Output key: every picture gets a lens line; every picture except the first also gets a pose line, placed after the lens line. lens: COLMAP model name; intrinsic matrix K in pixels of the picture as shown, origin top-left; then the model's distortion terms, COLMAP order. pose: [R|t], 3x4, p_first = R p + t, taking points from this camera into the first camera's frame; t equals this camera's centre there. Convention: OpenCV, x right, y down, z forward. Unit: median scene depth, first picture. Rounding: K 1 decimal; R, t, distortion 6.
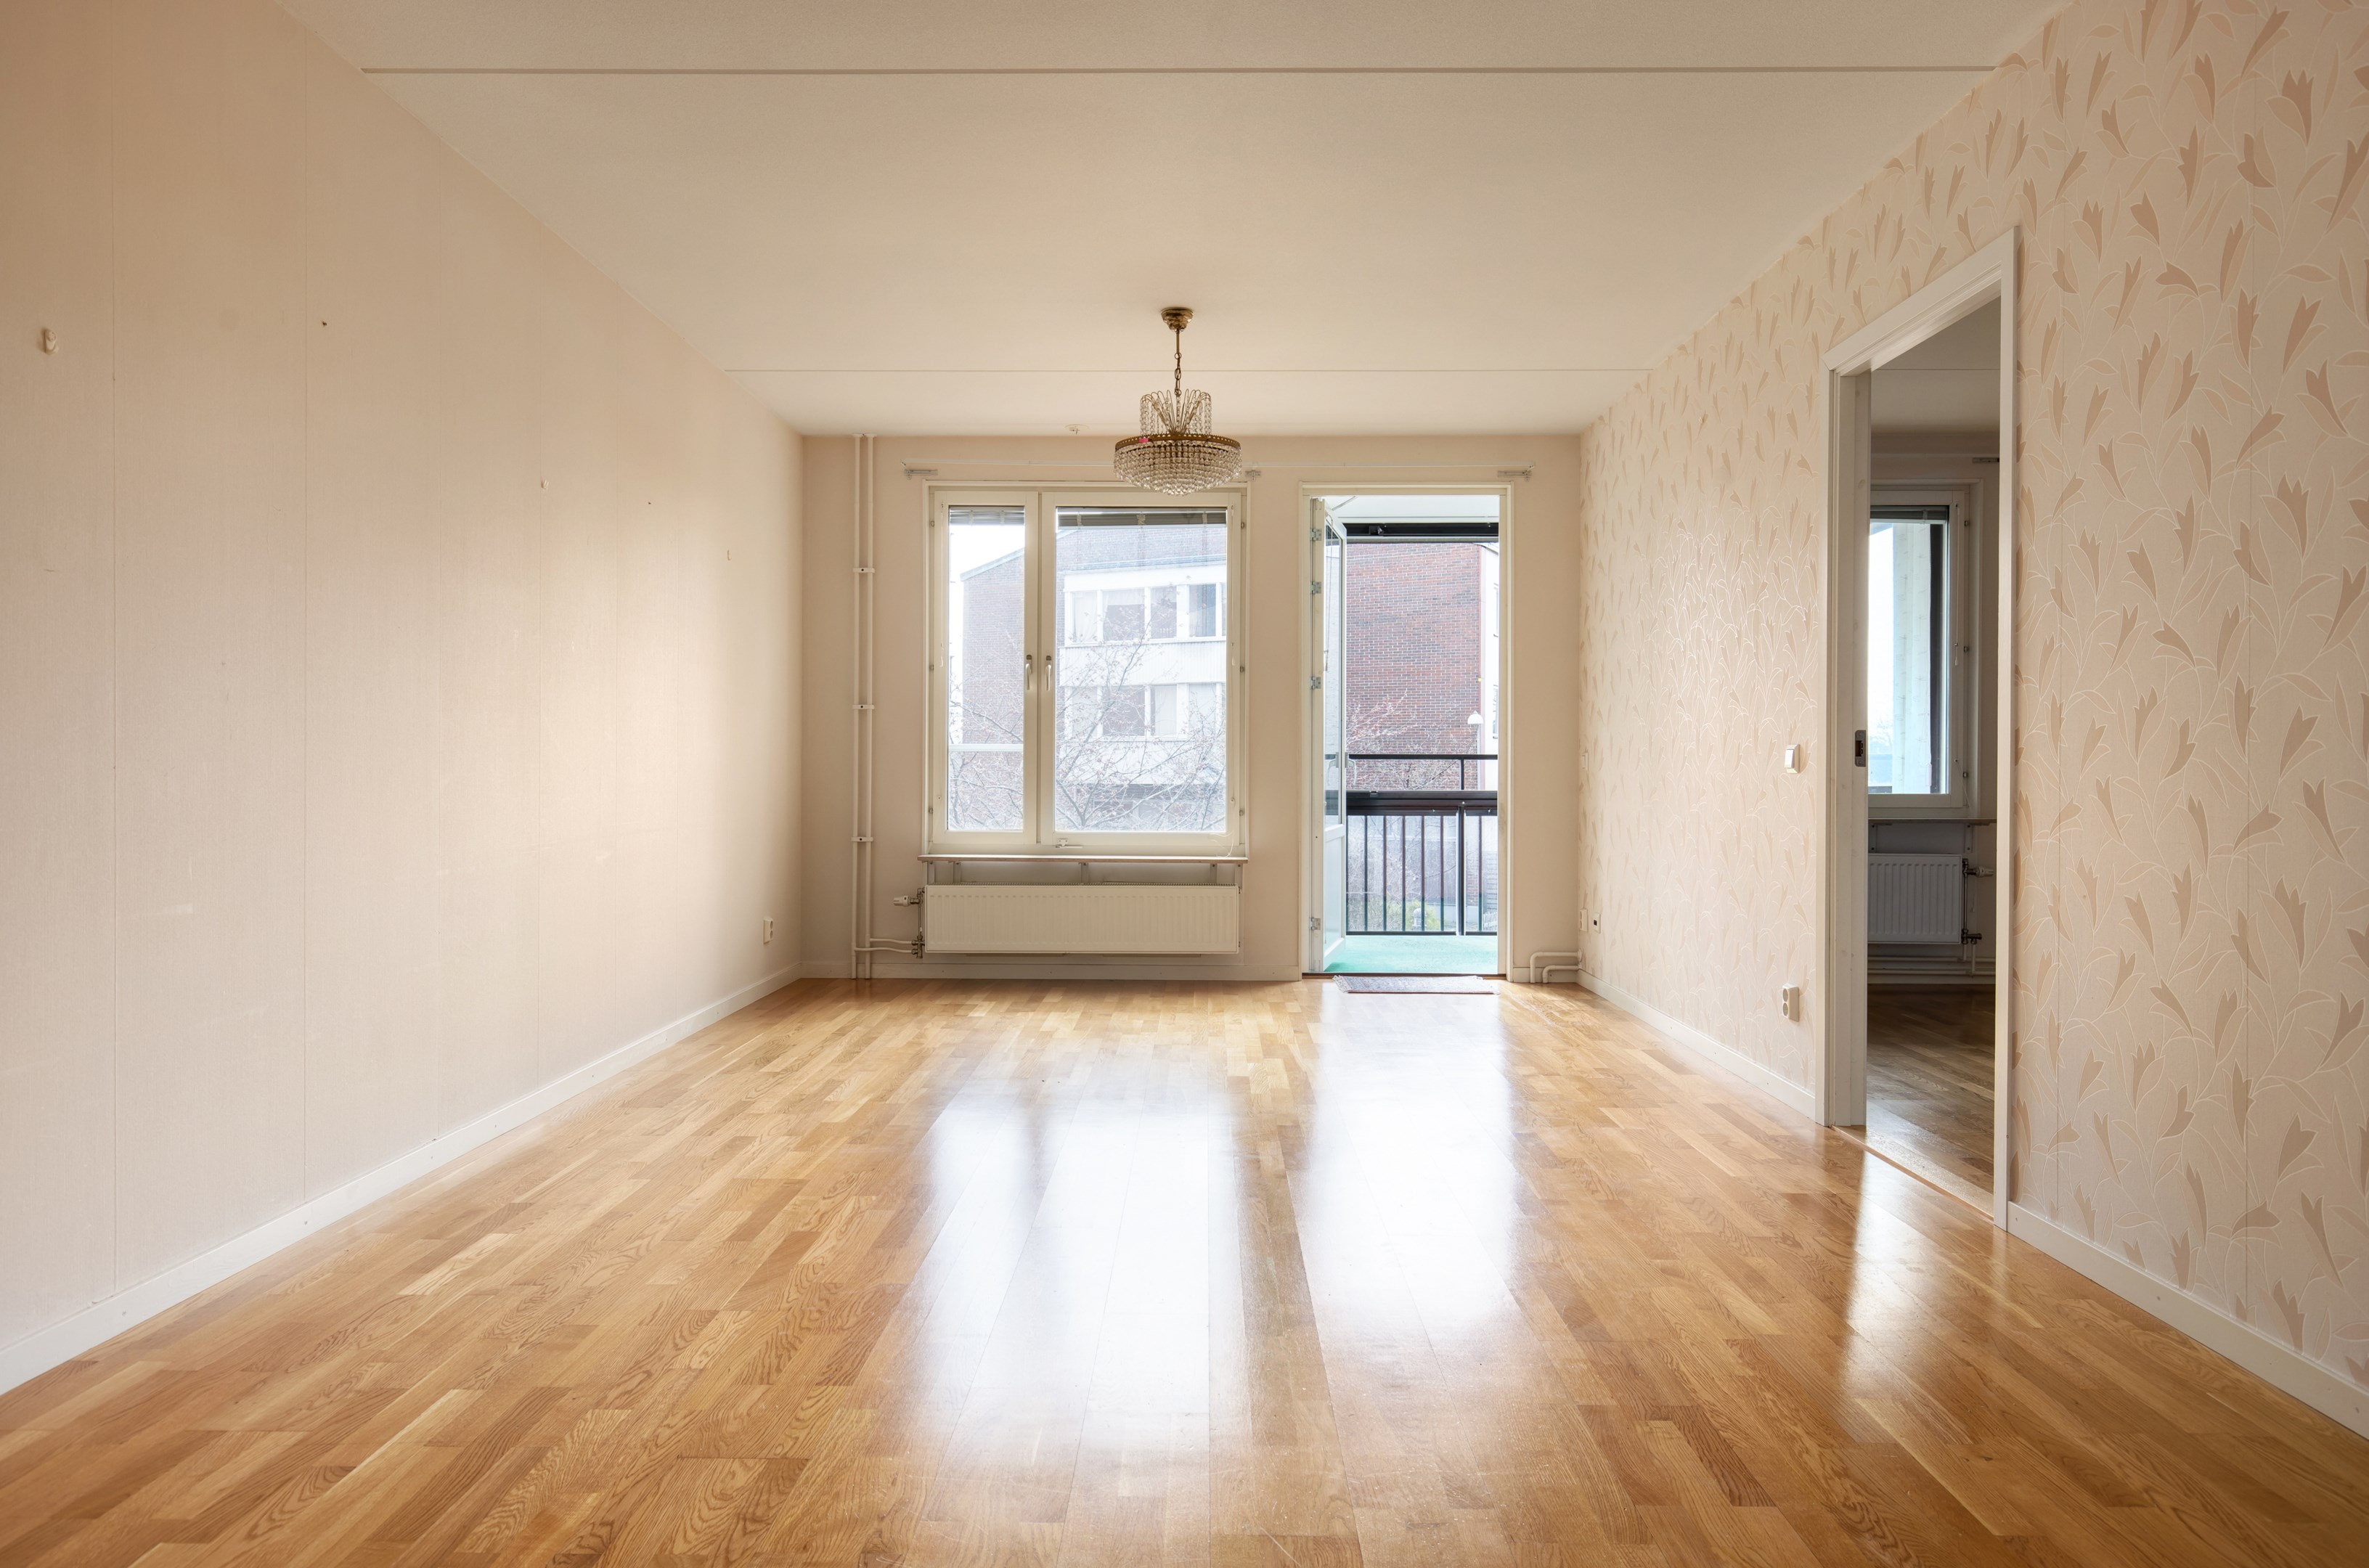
lens RADIAL K [[1437.9, 0, 1184.5], [0, 1437.9, 784.0], [0, 0, 1]] dist [-0.000263, -0.001808]
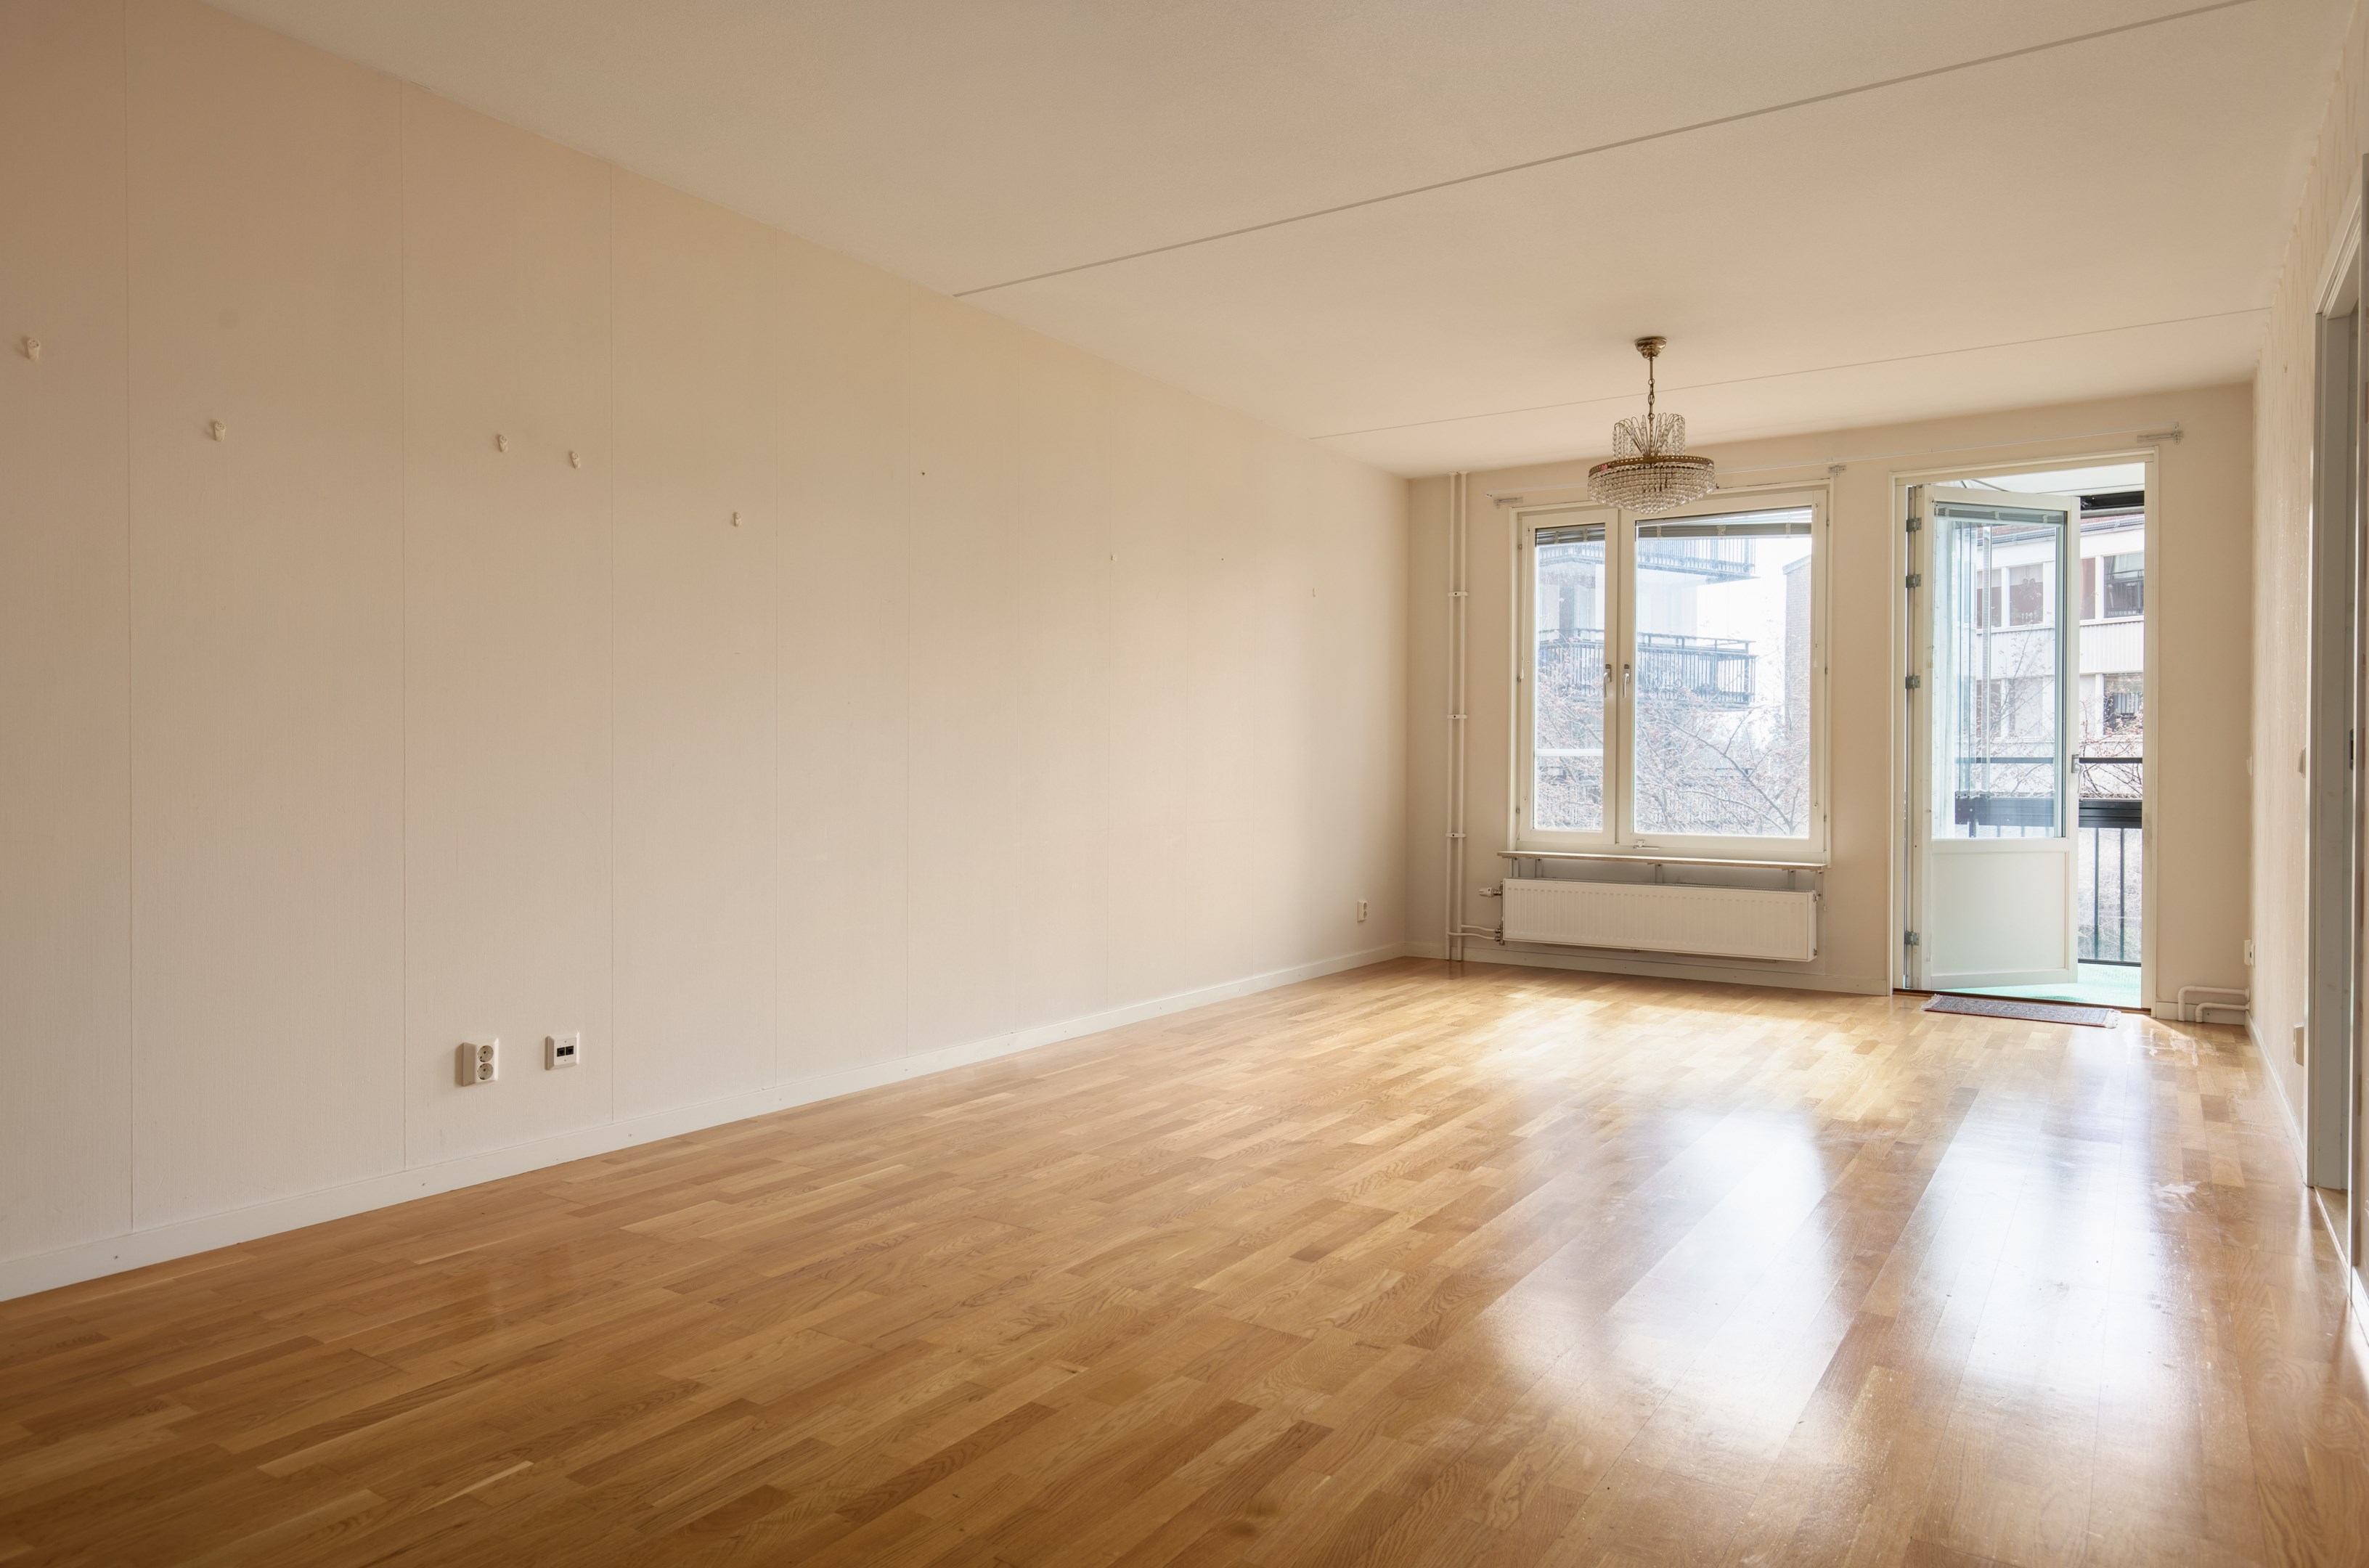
lens RADIAL K [[1437.9, 0, 1184.5], [0, 1437.9, 784.0], [0, 0, 1]] dist [-0.000263, -0.001808]
pose [[0.845370, 0.007140, -0.534134, 0.194378], [-0.008736, 0.999962, -0.000460, 0.001087], [0.534110, 0.005055, 0.845400, -0.054497]]
